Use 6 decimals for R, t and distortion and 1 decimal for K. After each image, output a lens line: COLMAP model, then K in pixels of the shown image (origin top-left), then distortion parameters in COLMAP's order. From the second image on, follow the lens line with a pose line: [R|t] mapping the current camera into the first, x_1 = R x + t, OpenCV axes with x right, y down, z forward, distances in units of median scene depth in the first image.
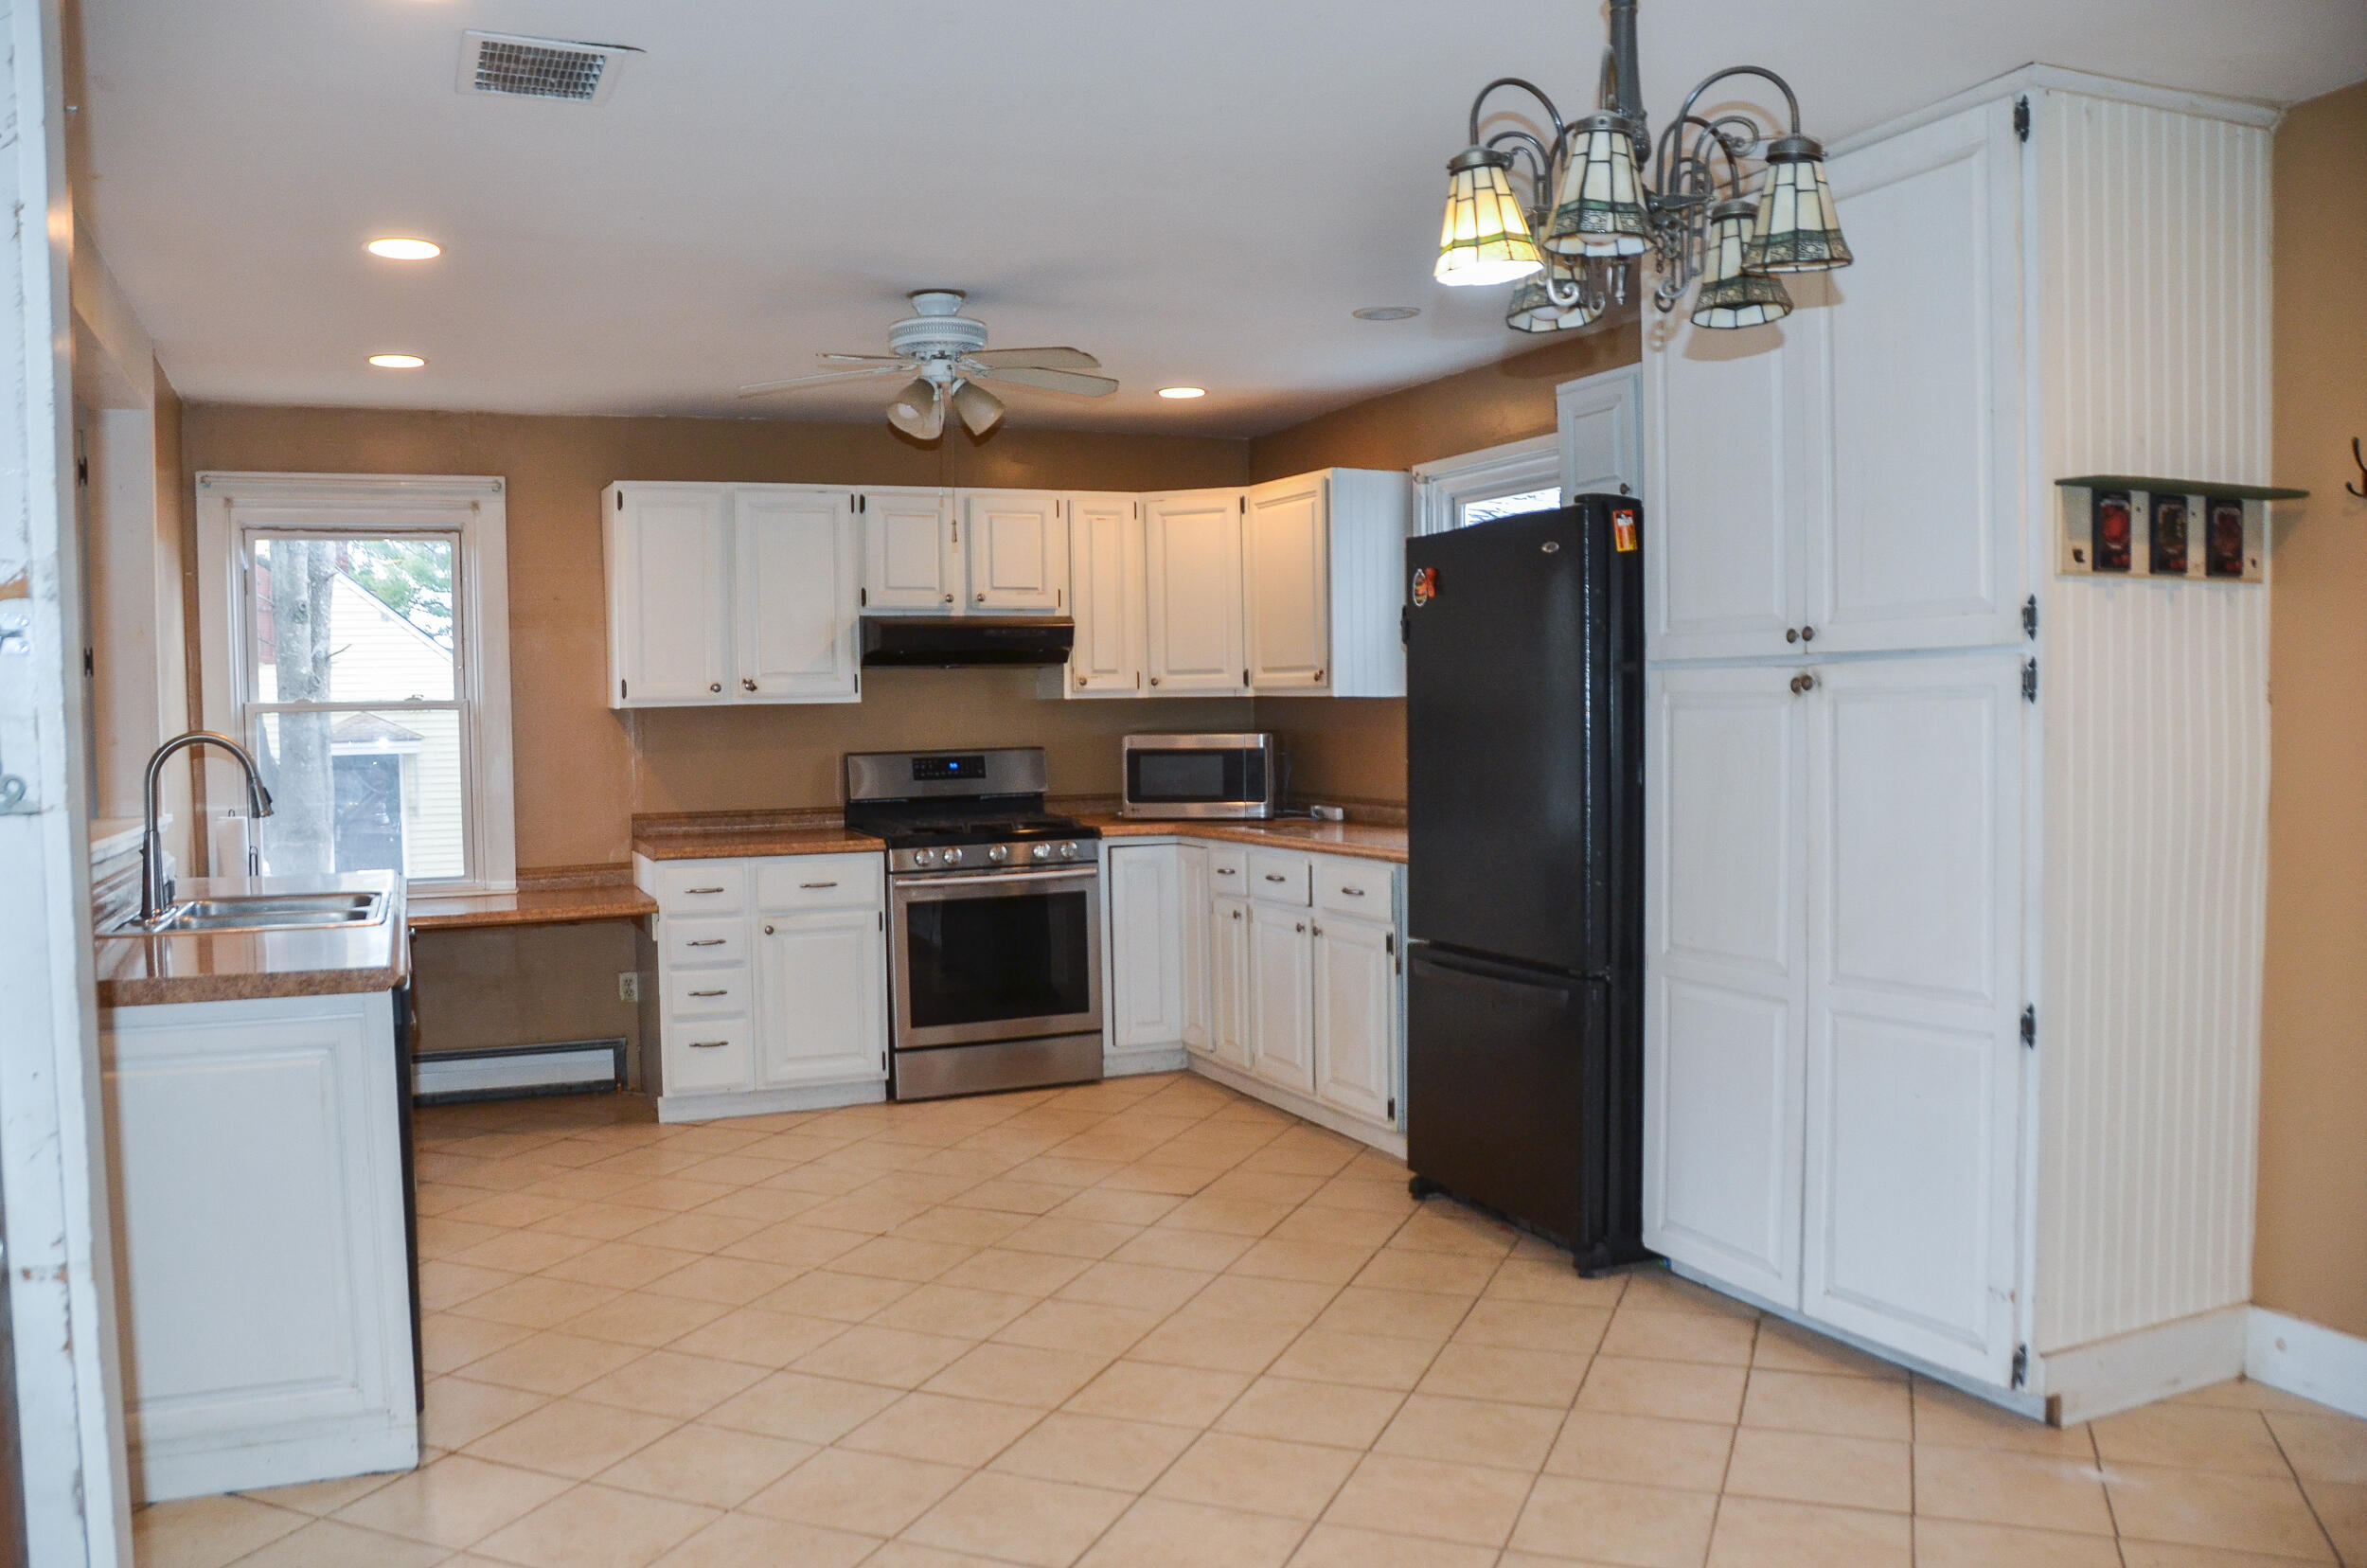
lens RADIAL K [[1843.1, 0, 1158.6], [0, 1843.1, 844.1], [0, 0, 1]] dist [-0.162230, 0.115753]
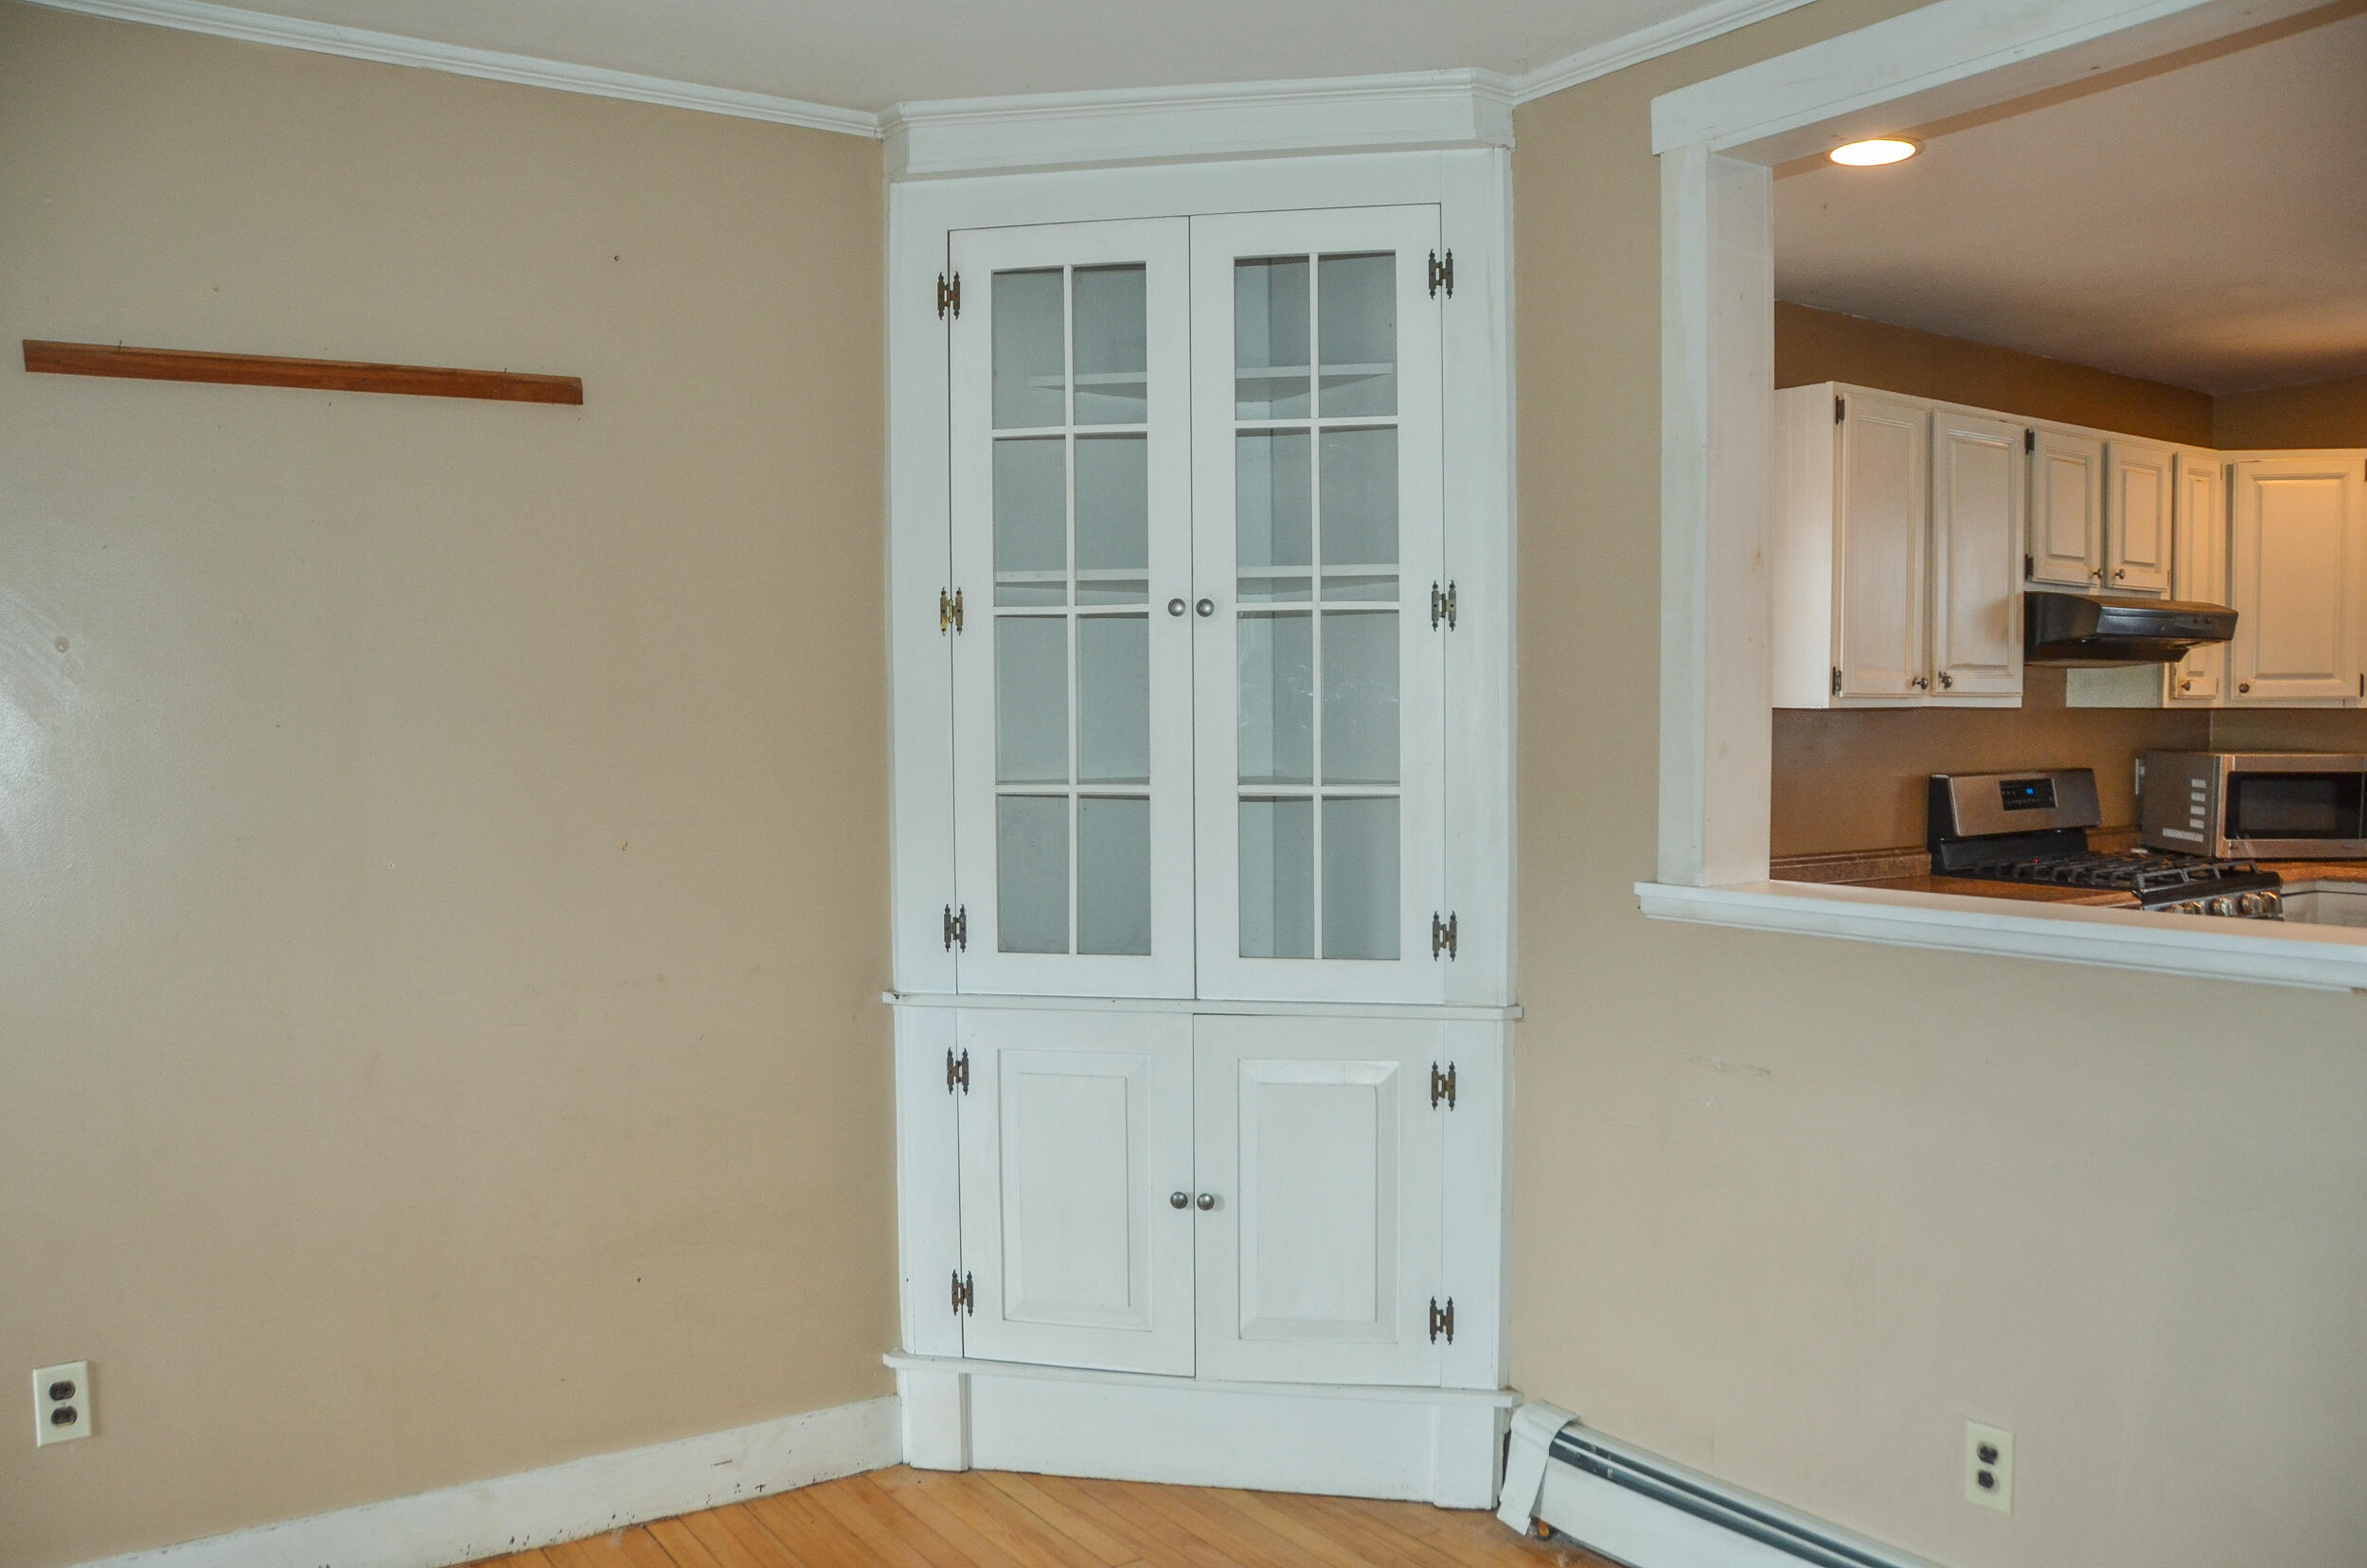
lens RADIAL K [[1843.1, 0, 1161.0], [0, 1843.1, 821.7], [0, 0, 1]] dist [-0.162230, 0.115753]
pose [[0.982974, -0.001422, 0.183742, -0.669516], [0.004515, 0.999855, -0.016413, -0.020923], [-0.183692, 0.016963, 0.982837, 0.364042]]
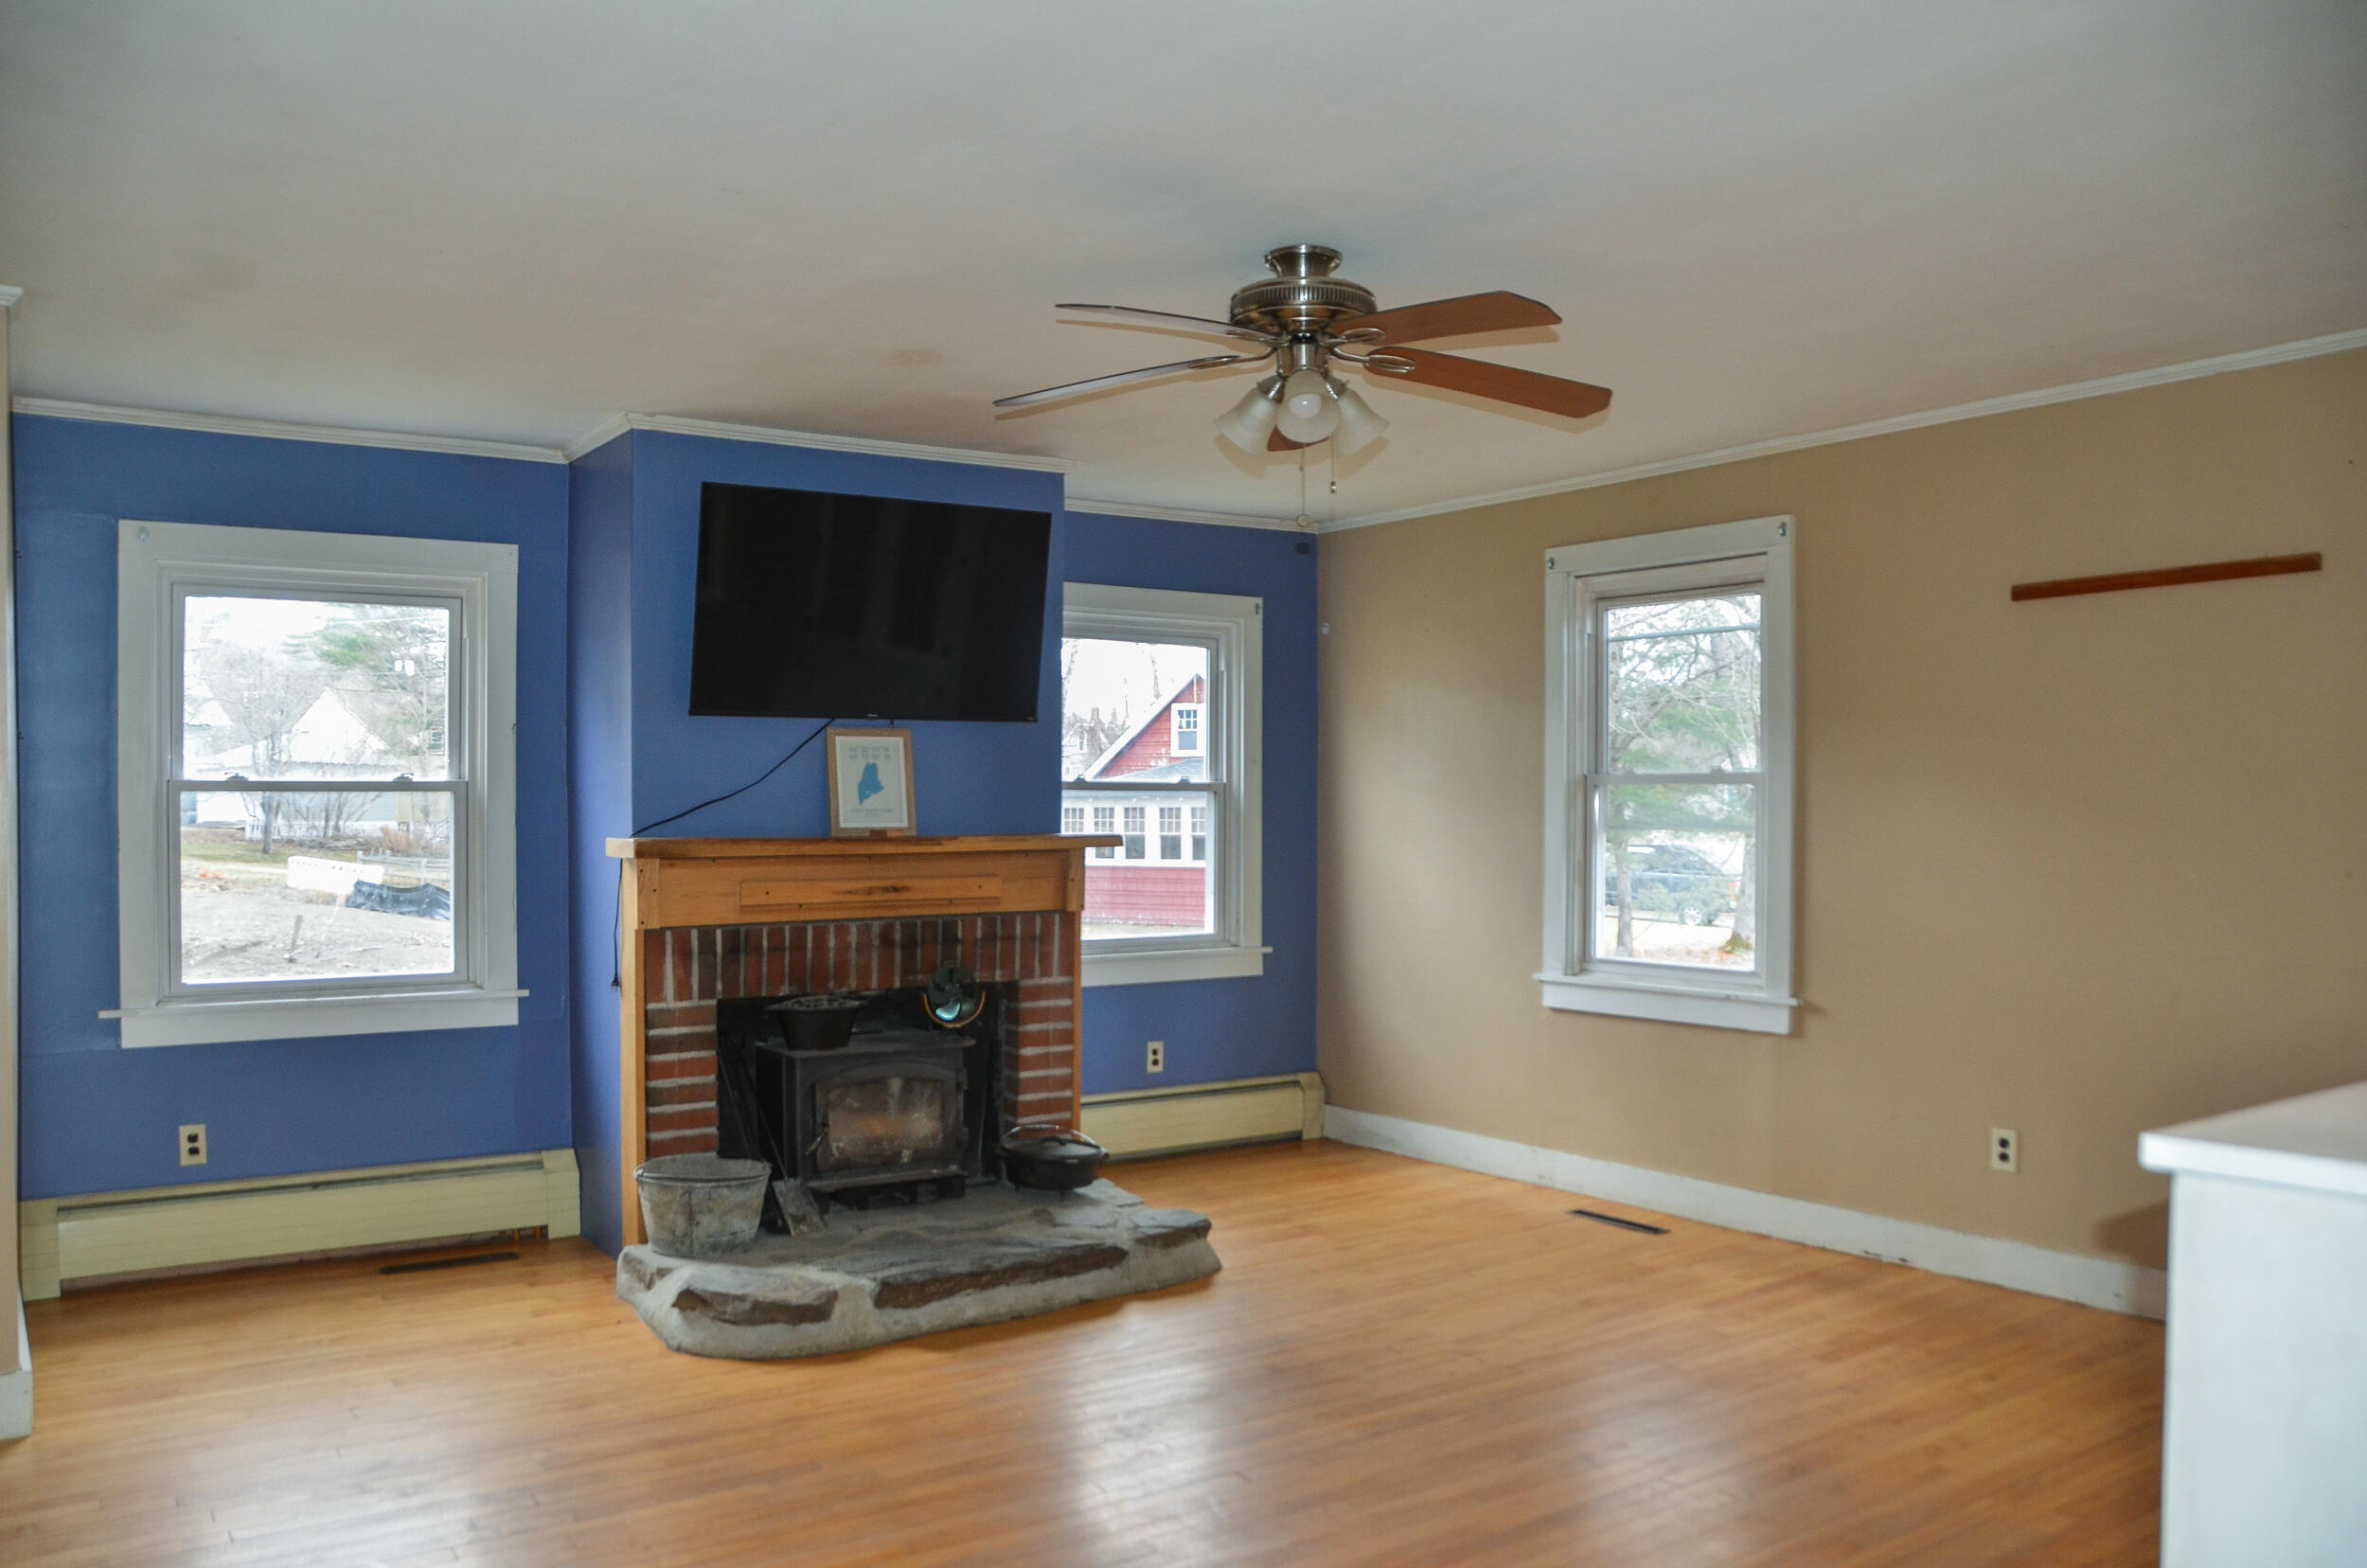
lens RADIAL K [[1843.1, 0, 1168.7], [0, 1843.1, 837.2], [0, 0, 1]] dist [-0.162230, 0.115753]
pose [[0.203256, 0.034138, -0.978530, -0.162012], [-0.070175, 0.997330, 0.020218, -0.019066], [0.976608, 0.064559, 0.205109, 0.290897]]
